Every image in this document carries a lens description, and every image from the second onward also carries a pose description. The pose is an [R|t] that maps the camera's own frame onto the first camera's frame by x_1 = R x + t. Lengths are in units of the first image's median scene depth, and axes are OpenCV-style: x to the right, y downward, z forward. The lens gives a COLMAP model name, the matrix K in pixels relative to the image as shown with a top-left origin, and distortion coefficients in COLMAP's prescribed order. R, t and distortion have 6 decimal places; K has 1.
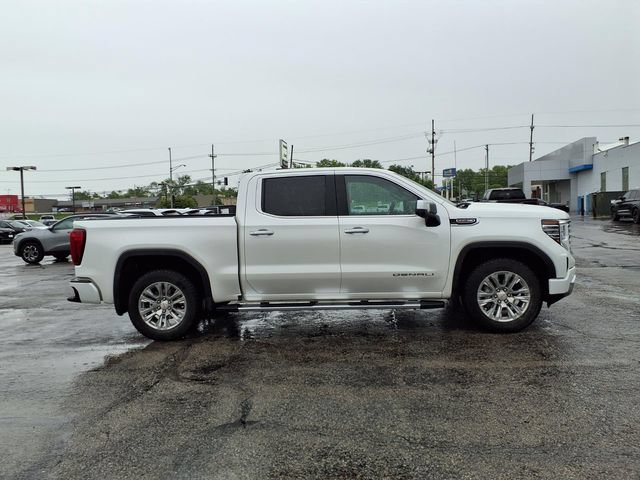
lens RADIAL K [[509.3, 0, 318.4], [0, 509.3, 235.5], [0, 0, 1]] dist [0.071062, -0.100779]
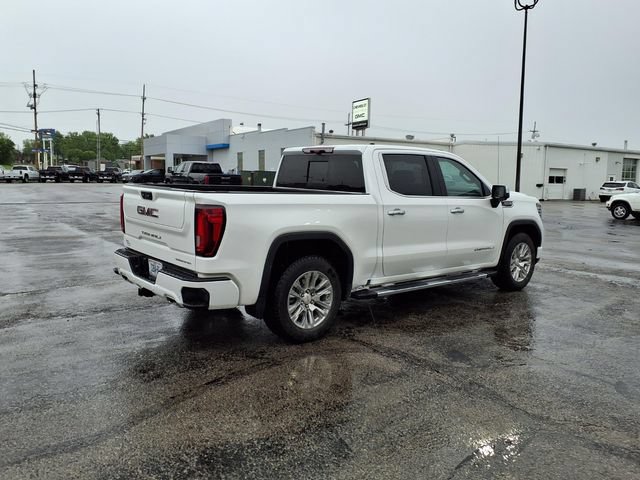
lens RADIAL K [[509.3, 0, 322.5], [0, 509.3, 237.5], [0, 0, 1]] dist [0.071062, -0.100779]
pose [[0.717832, -0.029378, 0.695596, -0.870859], [-0.014593, 0.998255, 0.057219, -0.010340], [-0.696063, -0.051224, 0.716151, 0.410339]]
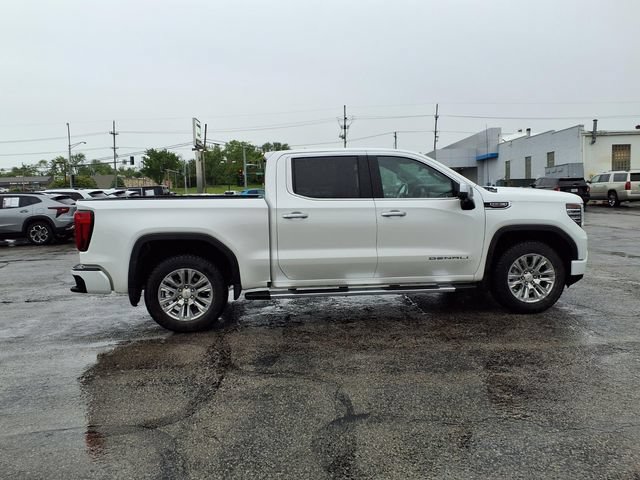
lens RADIAL K [[509.3, 0, 317.1], [0, 509.3, 240.0], [0, 0, 1]] dist [0.071062, -0.100779]
pose [[0.984247, -0.004165, 0.176748, -0.237330], [-0.003017, 0.999181, 0.040348, 0.001769], [-0.176771, -0.040246, 0.983429, 0.061917]]
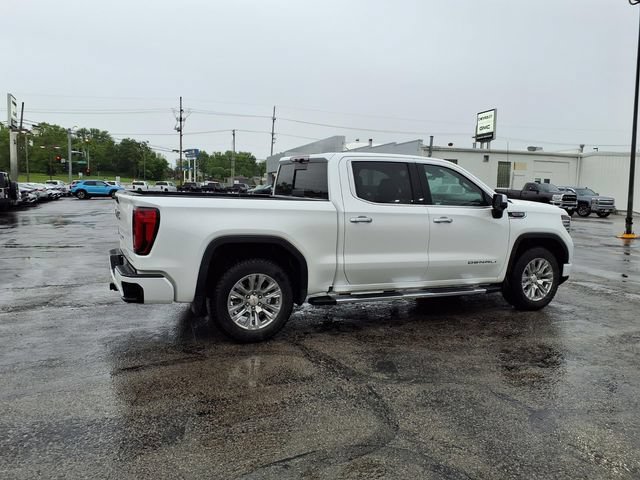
lens RADIAL K [[509.3, 0, 319.7], [0, 509.3, 244.3], [0, 0, 1]] dist [0.071062, -0.100779]
pose [[0.867996, 0.004184, 0.496554, -0.641891], [-0.031335, 0.998433, 0.046362, -0.001020], [-0.495582, -0.055802, 0.866767, 0.220426]]
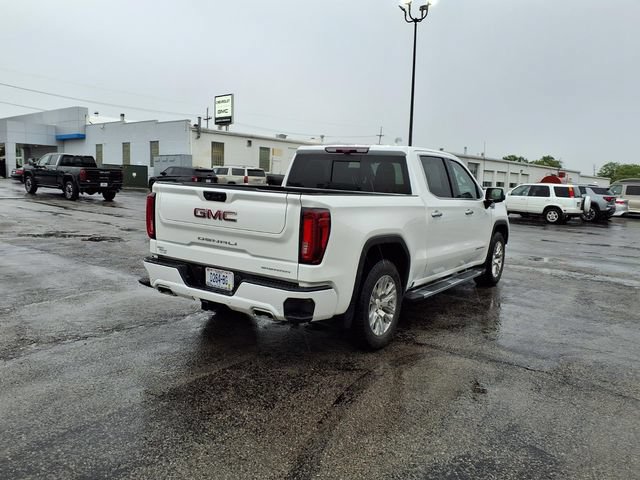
lens RADIAL K [[509.3, 0, 321.8], [0, 509.3, 238.5], [0, 0, 1]] dist [0.071062, -0.100779]
pose [[0.496644, -0.043002, 0.866888, -1.052098], [-0.016853, 0.998106, 0.059166, -0.012367], [-0.867791, -0.043994, 0.494979, 0.704112]]
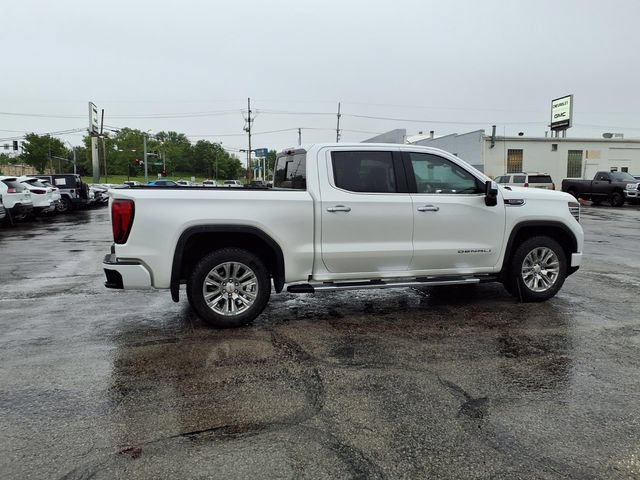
lens RADIAL K [[509.3, 0, 317.2], [0, 509.3, 236.4], [0, 0, 1]] dist [0.071062, -0.100779]
pose [[0.929340, 0.000721, 0.369225, -0.499154], [-0.017487, 0.998962, 0.042064, 0.006560], [-0.368811, -0.045549, 0.928388, 0.128618]]
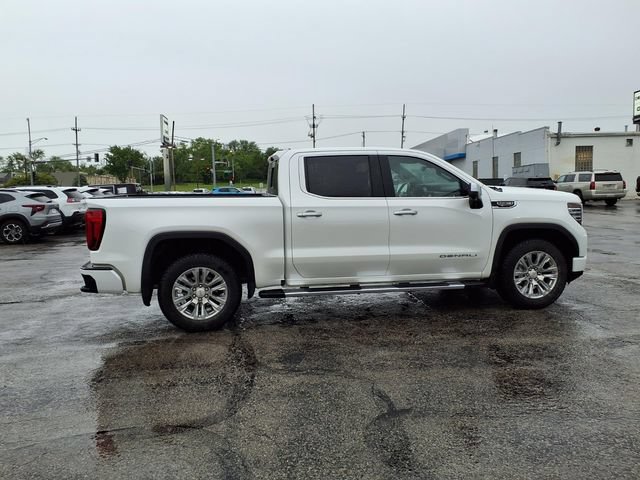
lens RADIAL K [[509.3, 0, 316.2], [0, 509.3, 236.9], [0, 0, 1]] dist [0.071062, -0.100779]
pose [[0.971089, -0.005264, 0.238660, -0.324844], [-0.003684, 0.999307, 0.037030, 0.002462], [-0.238689, -0.036839, 0.970397, 0.075024]]
